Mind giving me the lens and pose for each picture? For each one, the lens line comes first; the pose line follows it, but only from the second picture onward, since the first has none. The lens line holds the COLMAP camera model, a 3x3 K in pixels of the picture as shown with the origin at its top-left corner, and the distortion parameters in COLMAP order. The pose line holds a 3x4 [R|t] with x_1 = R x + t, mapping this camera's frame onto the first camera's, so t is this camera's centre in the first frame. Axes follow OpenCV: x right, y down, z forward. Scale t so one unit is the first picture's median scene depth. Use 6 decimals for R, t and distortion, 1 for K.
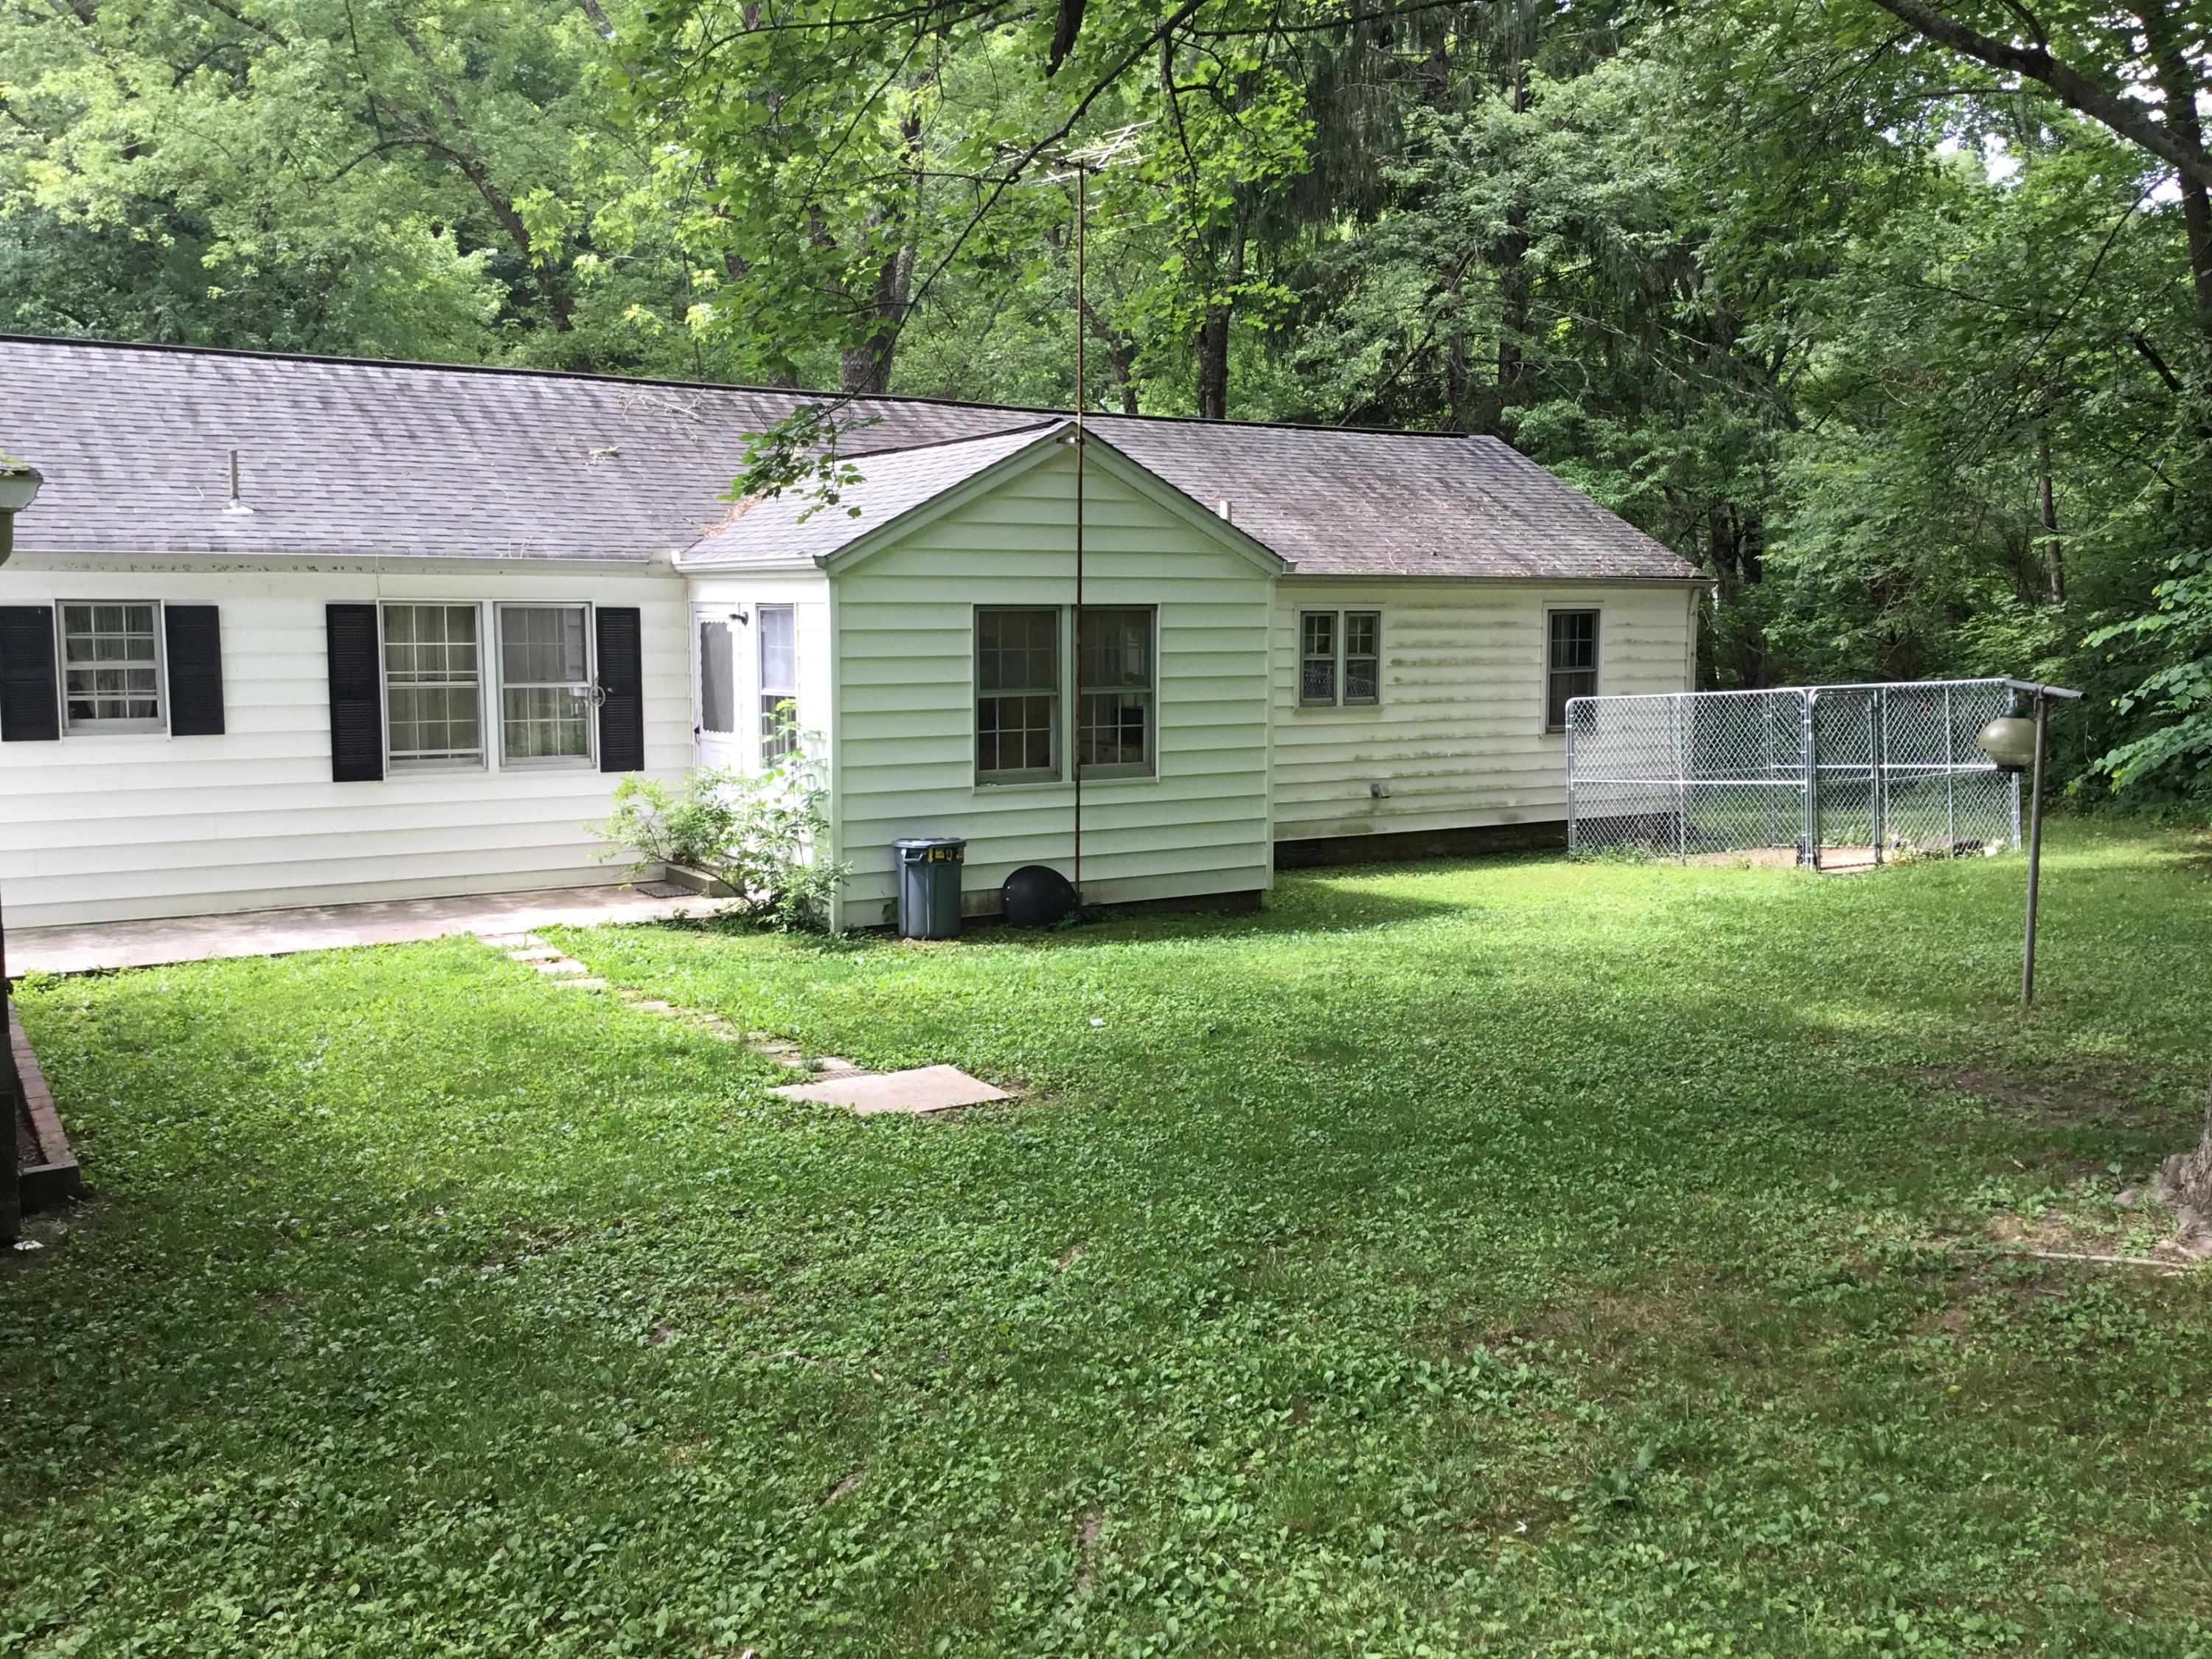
lens RADIAL K [[1973.4, 0, 1106.0], [0, 1973.4, 836.3], [0, 0, 1]] dist [0.089518, -0.124130]
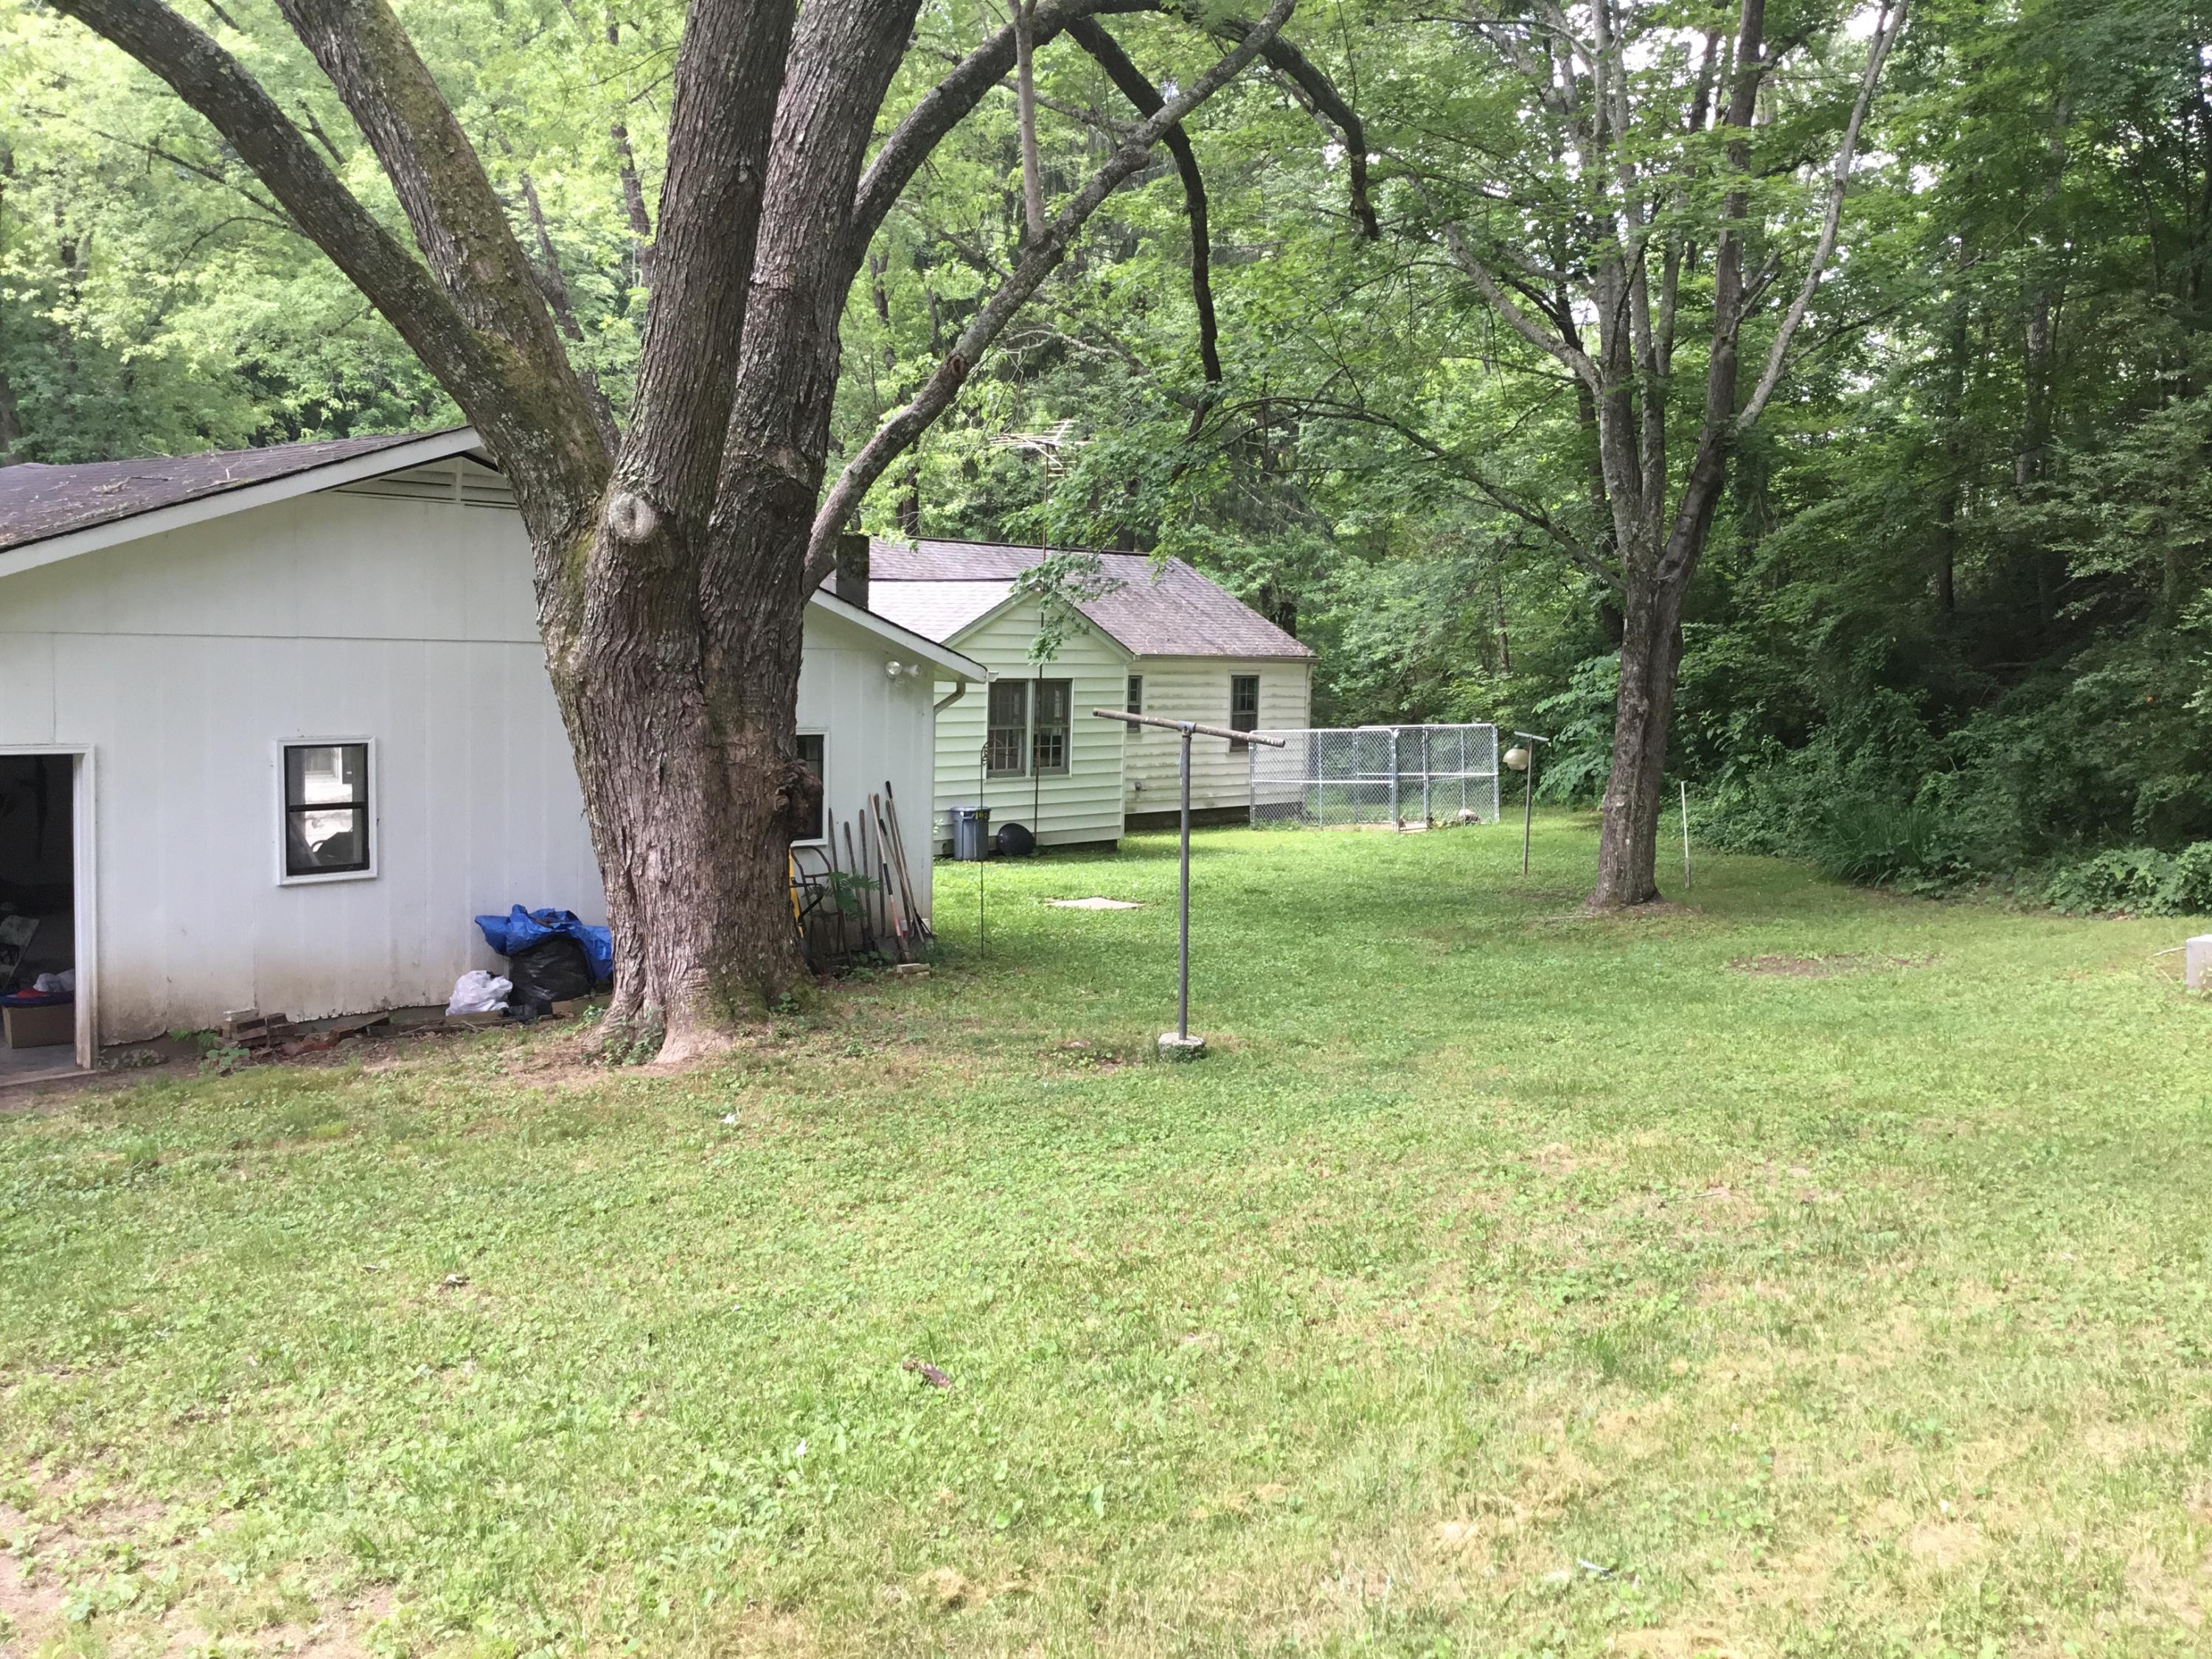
lens RADIAL K [[1973.4, 0, 1106.5], [0, 1973.4, 824.8], [0, 0, 1]] dist [0.089518, -0.124130]
pose [[0.965757, 0.001684, 0.259444, -0.345125], [0.001498, 0.999926, -0.012067, 0.031257], [-0.259446, 0.012042, 0.965683, -0.619874]]
